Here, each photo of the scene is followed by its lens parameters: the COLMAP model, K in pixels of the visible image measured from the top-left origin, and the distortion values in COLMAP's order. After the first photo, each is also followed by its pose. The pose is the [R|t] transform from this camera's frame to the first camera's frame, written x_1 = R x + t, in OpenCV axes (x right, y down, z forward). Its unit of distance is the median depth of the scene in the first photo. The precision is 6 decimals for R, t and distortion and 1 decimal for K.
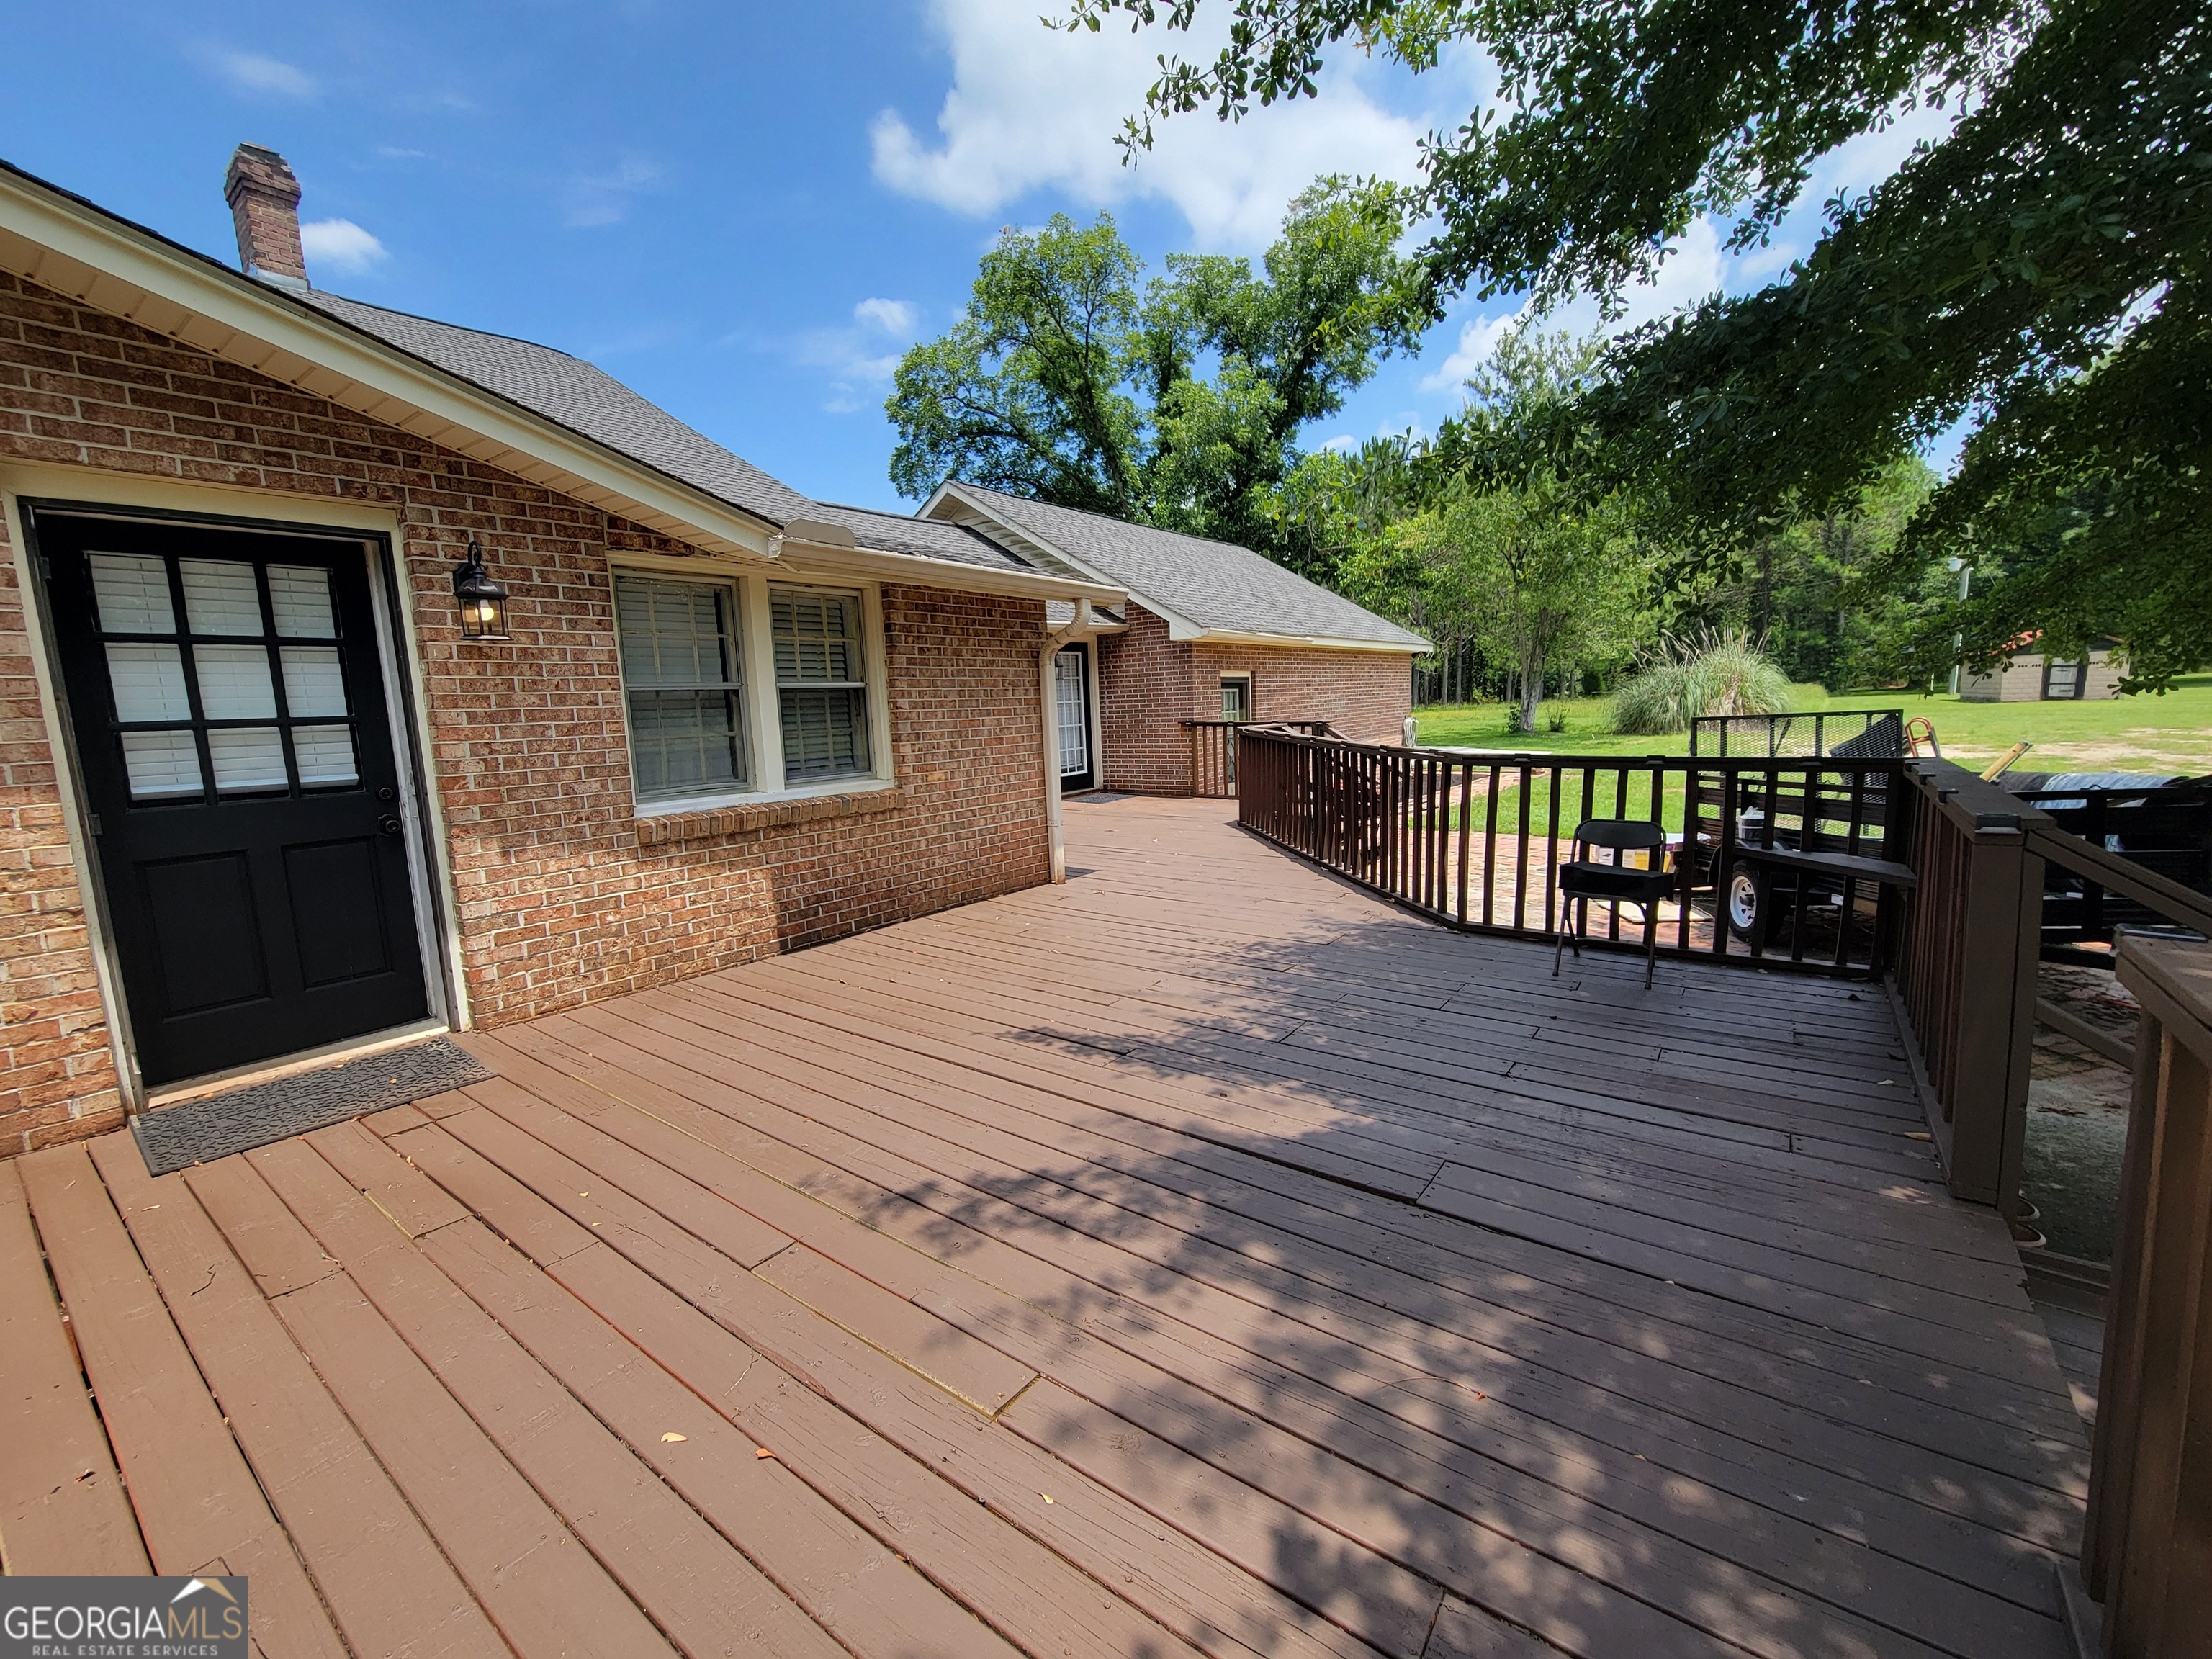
lens RADIAL K [[914.9, 0, 1099.9], [0, 914.9, 823.9], [0, 0, 1]] dist [0.010537, -0.000714]
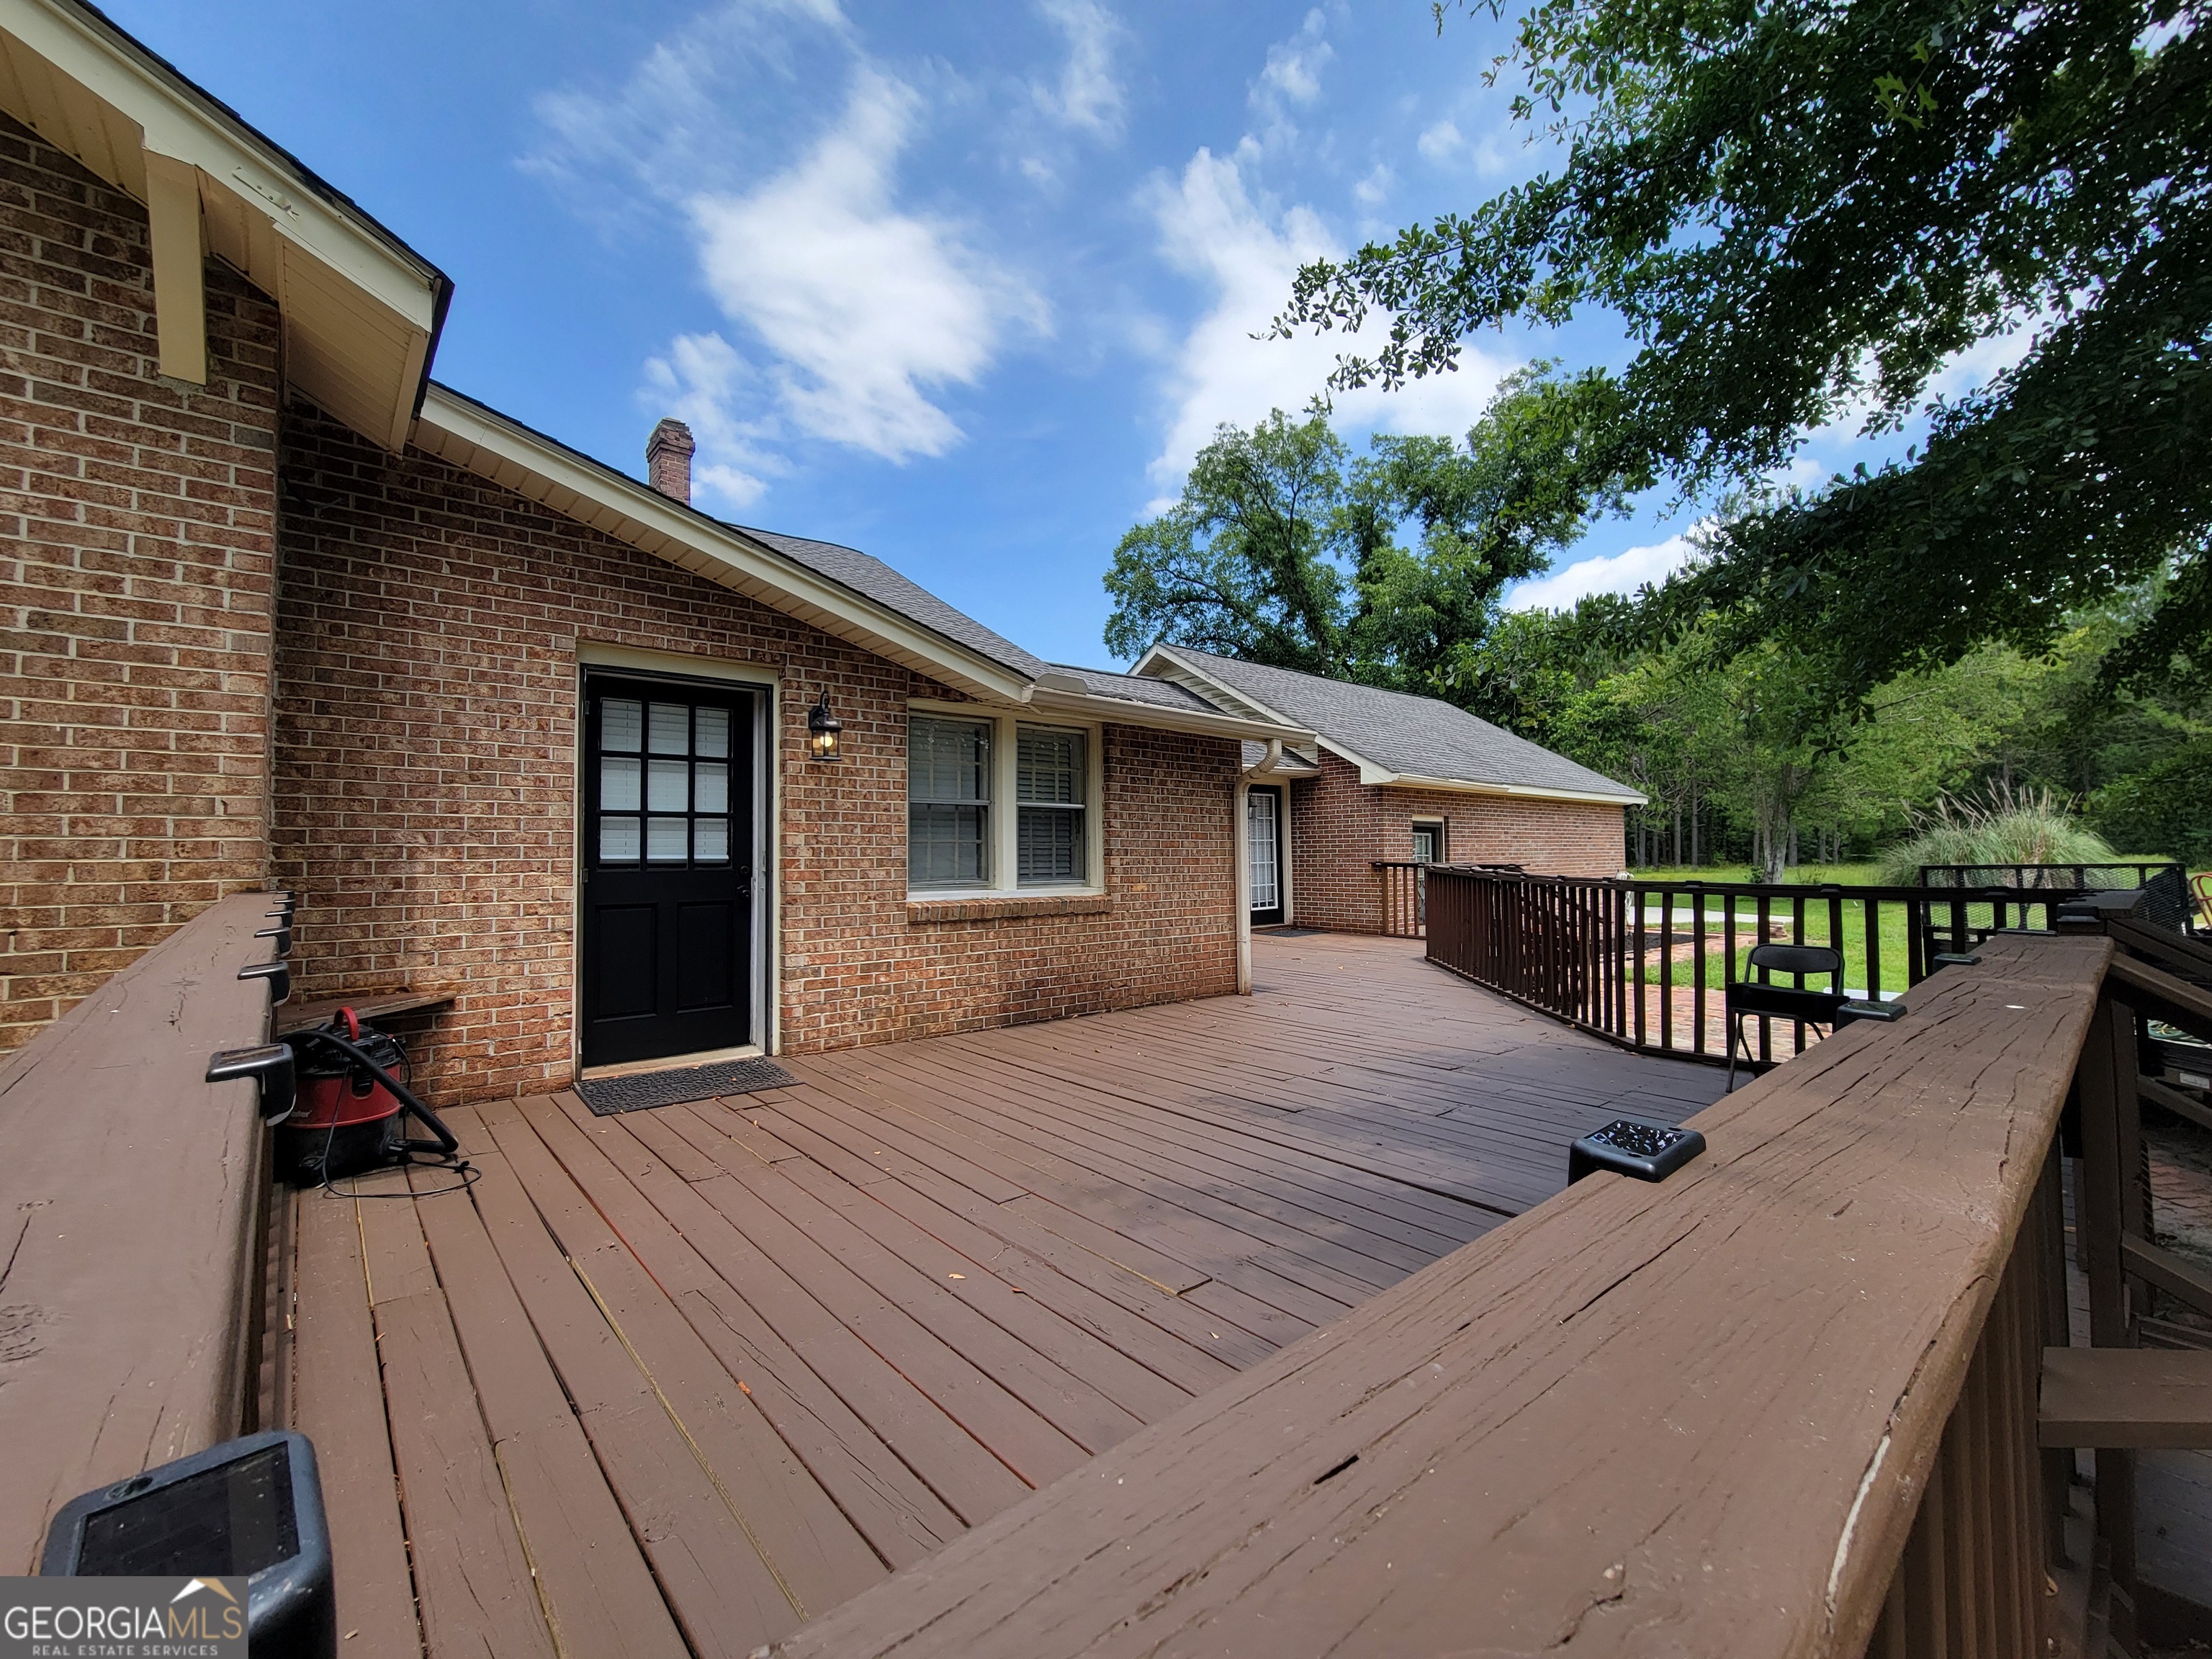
lens RADIAL K [[914.9, 0, 1099.9], [0, 914.9, 823.9], [0, 0, 1]] dist [0.010537, -0.000714]
pose [[0.977270, 0.025353, -0.210475, 0.012870], [-0.059055, 0.986081, -0.155425, 0.052245], [0.203605, 0.164321, 0.965165, -0.138484]]
